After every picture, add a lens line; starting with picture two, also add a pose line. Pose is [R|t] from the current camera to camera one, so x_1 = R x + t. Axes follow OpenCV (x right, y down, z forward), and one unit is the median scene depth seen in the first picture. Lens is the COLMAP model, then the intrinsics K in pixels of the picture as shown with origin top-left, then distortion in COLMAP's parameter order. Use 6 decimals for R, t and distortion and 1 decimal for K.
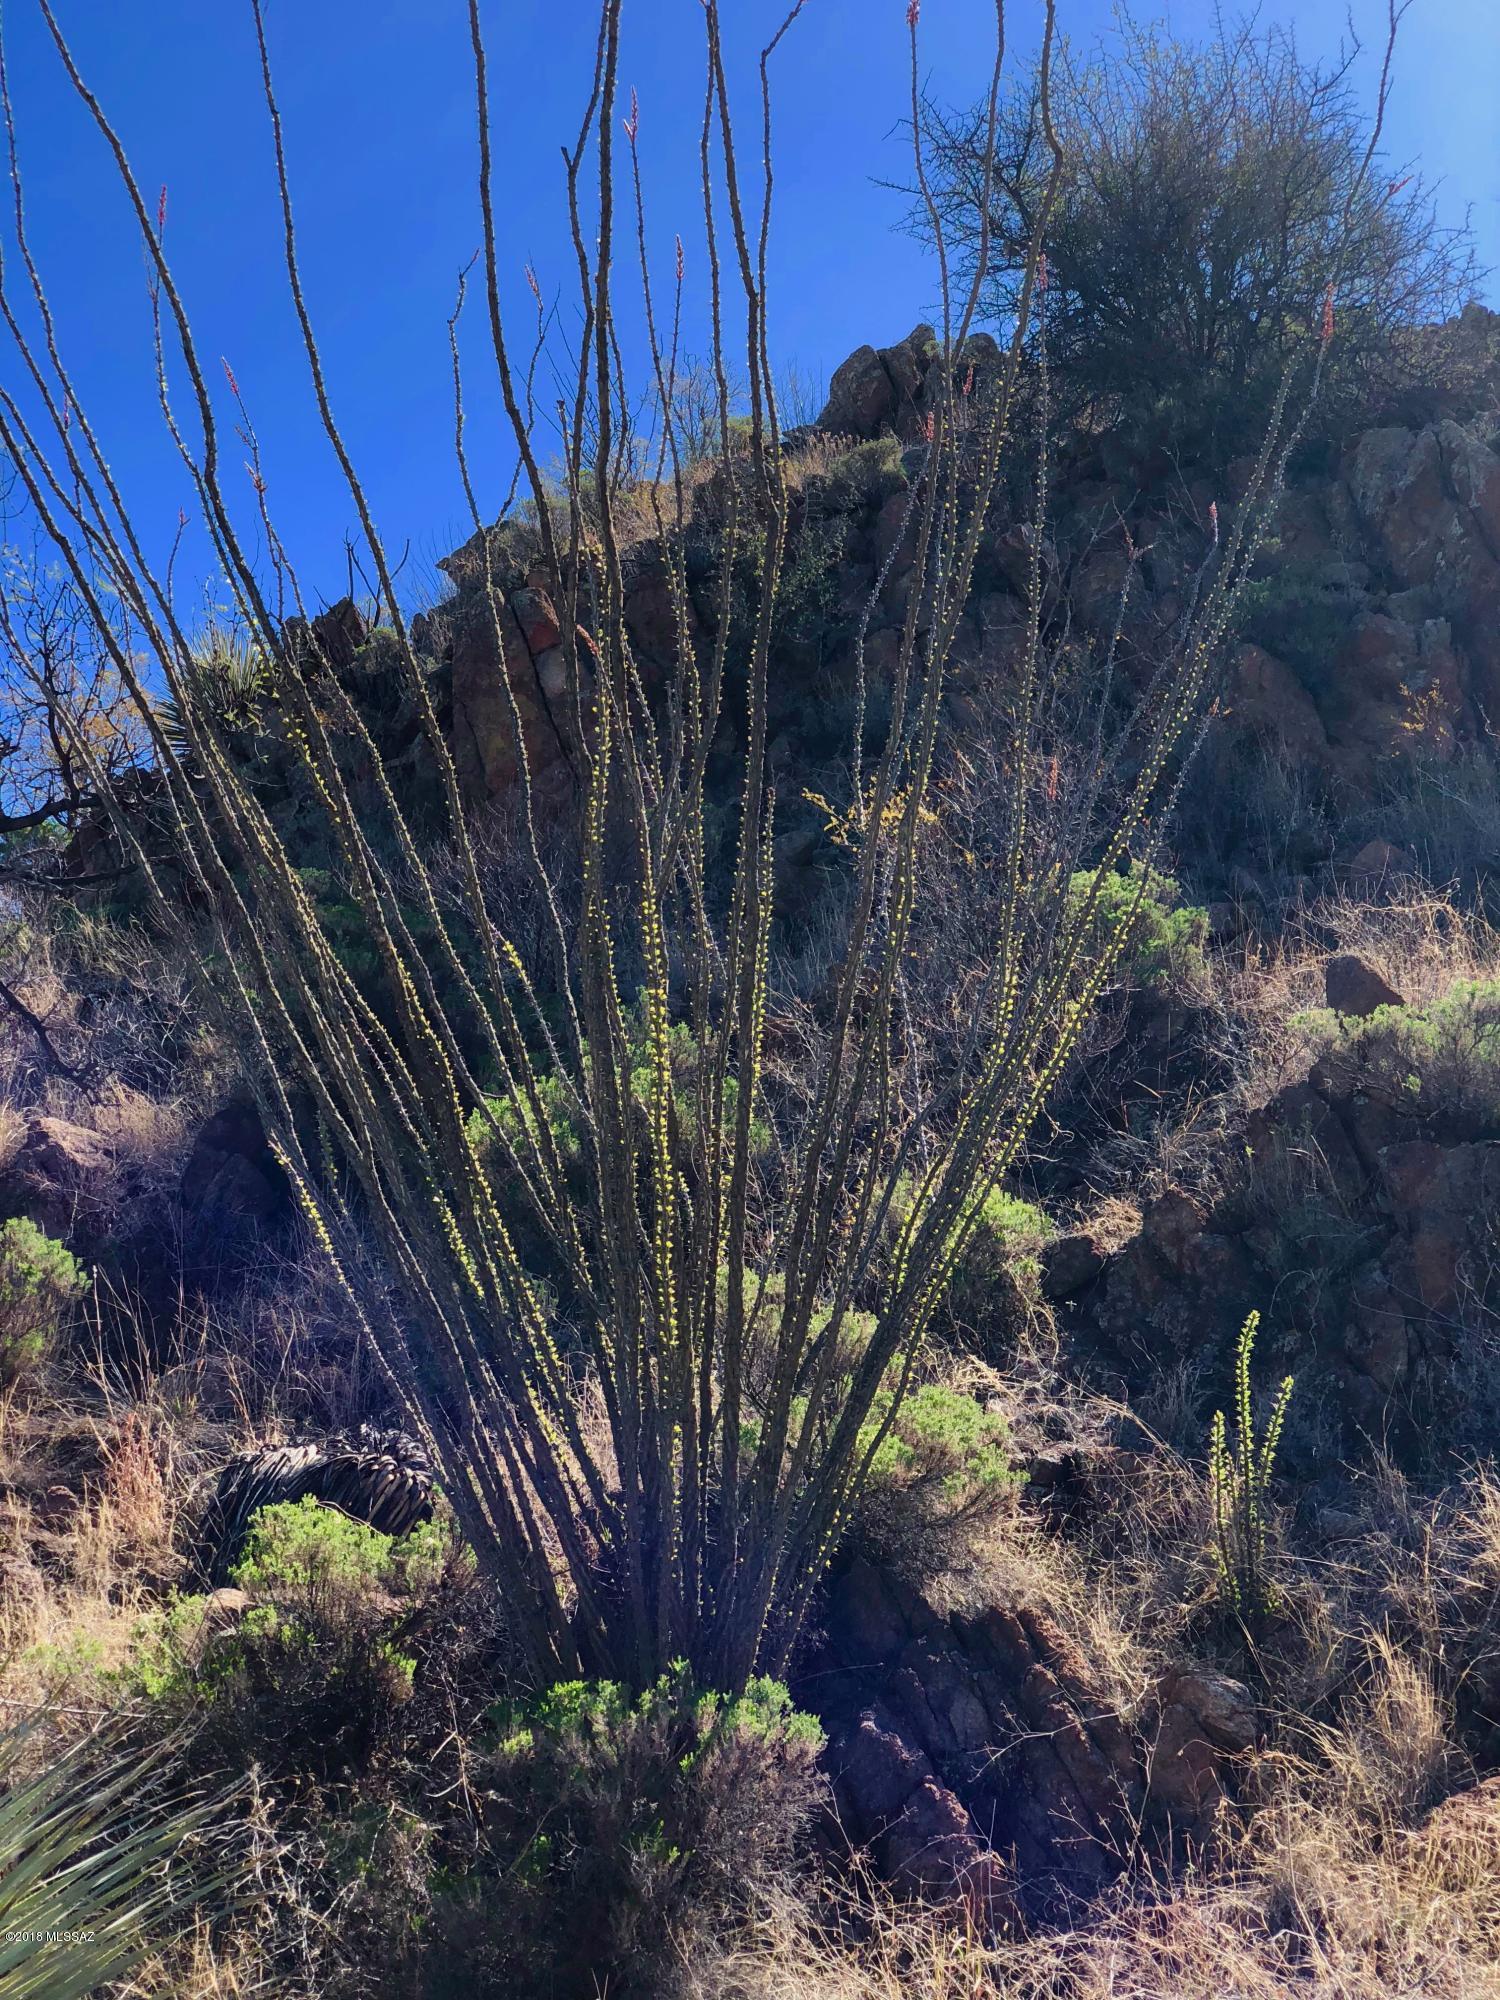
lens RADIAL K [[2969.3, 0, 748.9], [0, 2969.3, 997.9], [0, 0, 1]] dist [0.089496, 0.000000]
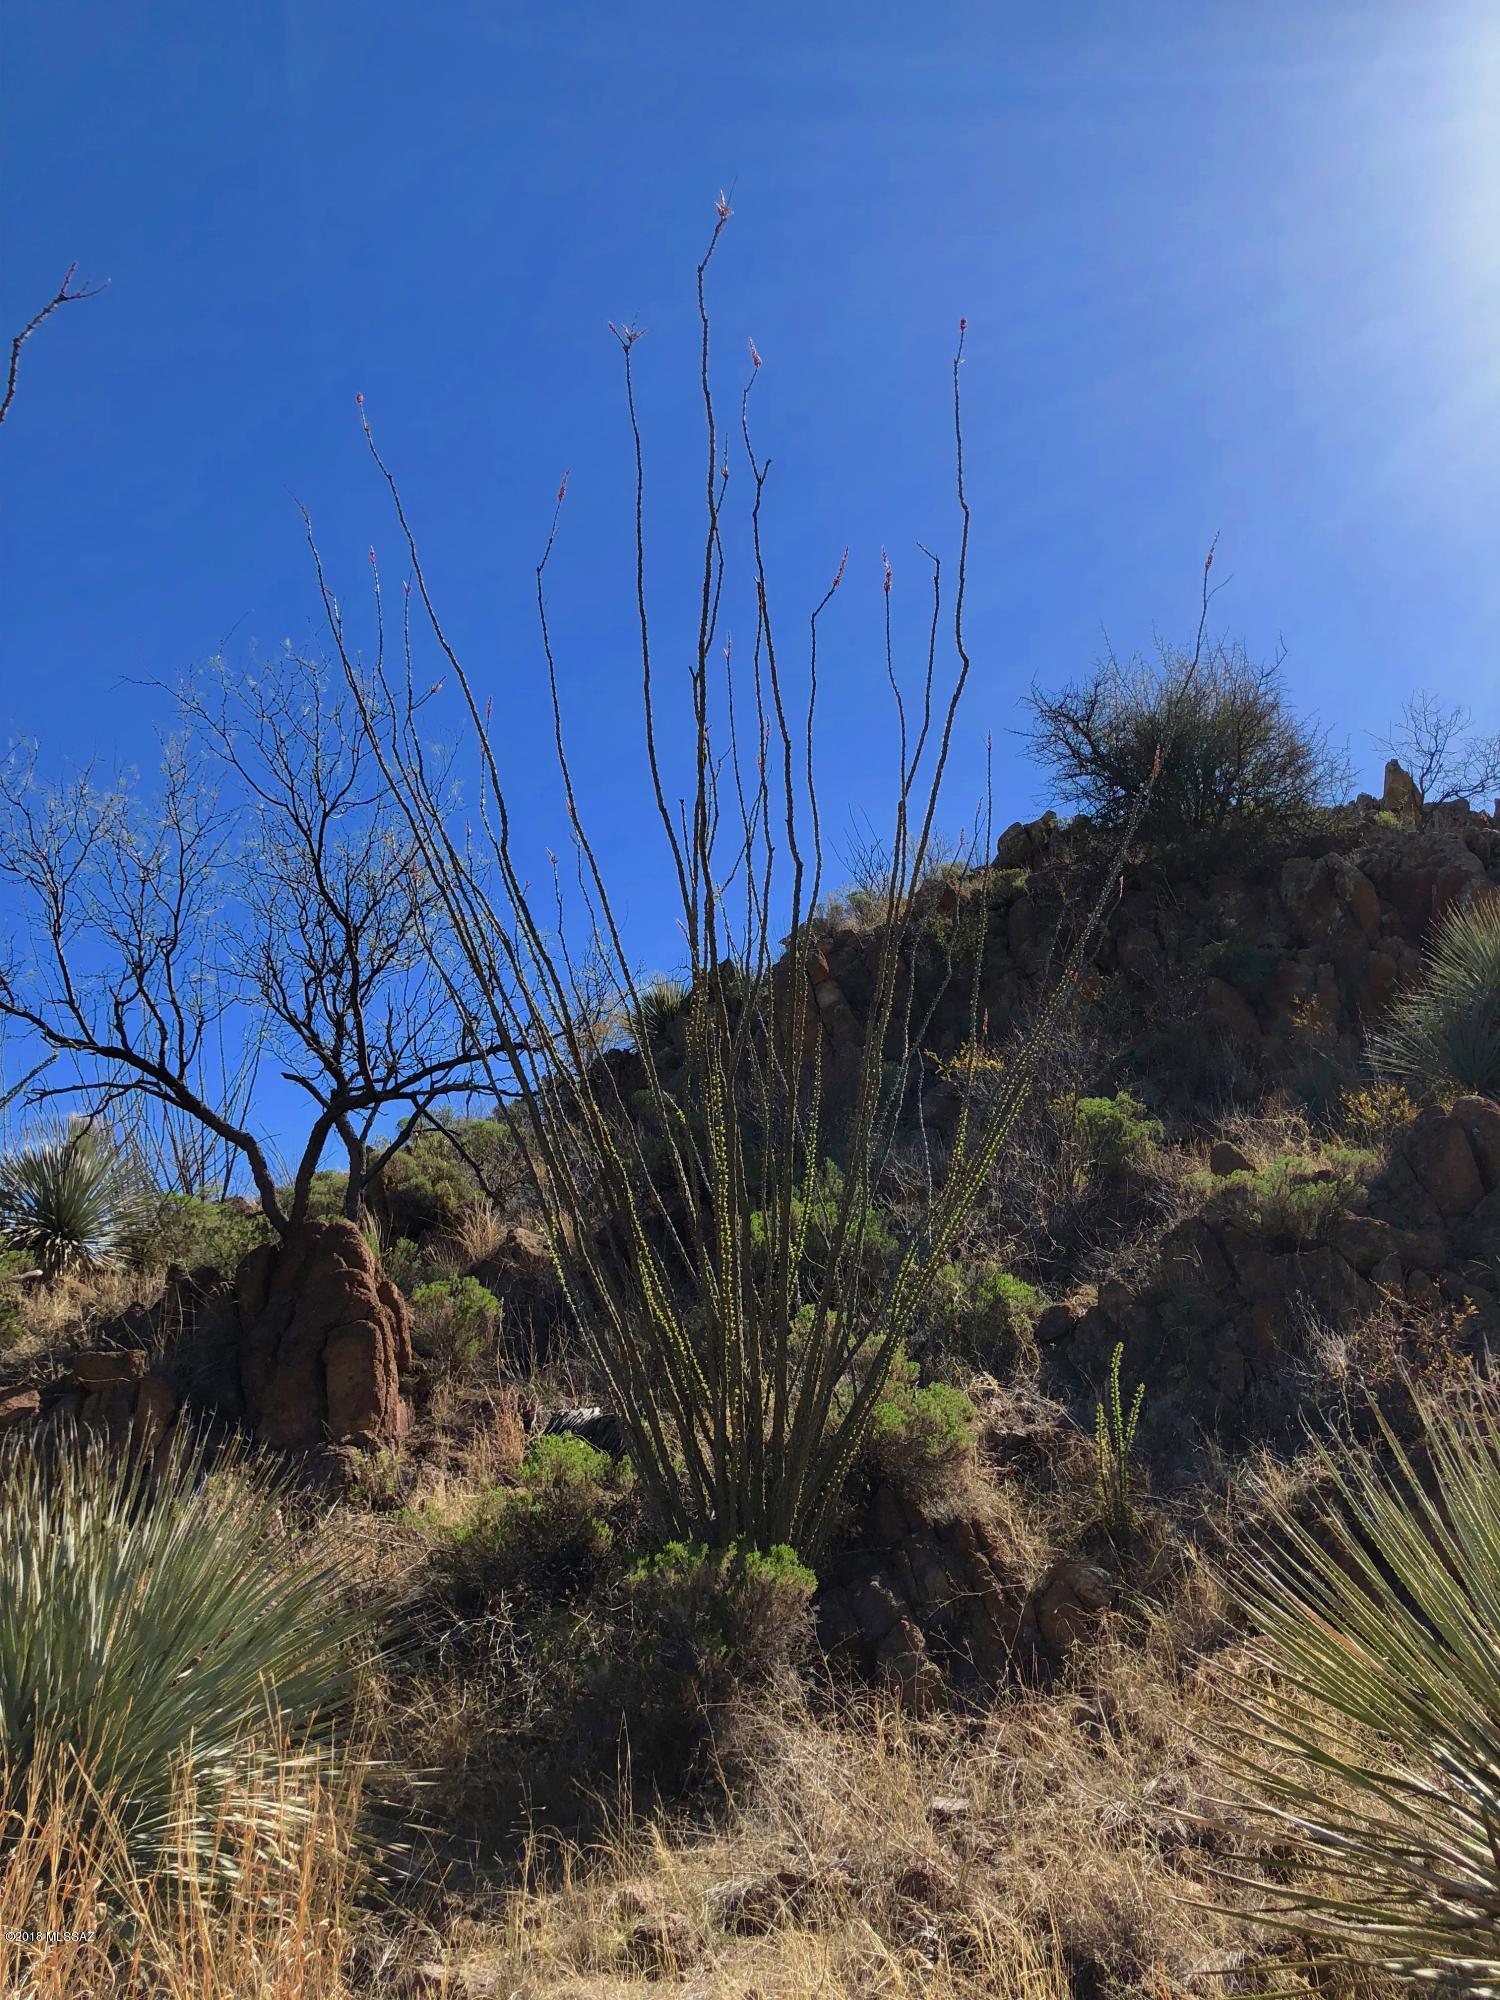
lens RADIAL K [[1625.2, 0, 752.0], [0, 1625.2, 998.4], [0, 0, 1]] dist [0.004985, 0.013662]
pose [[0.986995, 0.001914, -0.160742, 0.089628], [-0.021527, 0.992497, -0.120360, 0.022673], [0.159305, 0.122255, 0.979630, 0.044574]]
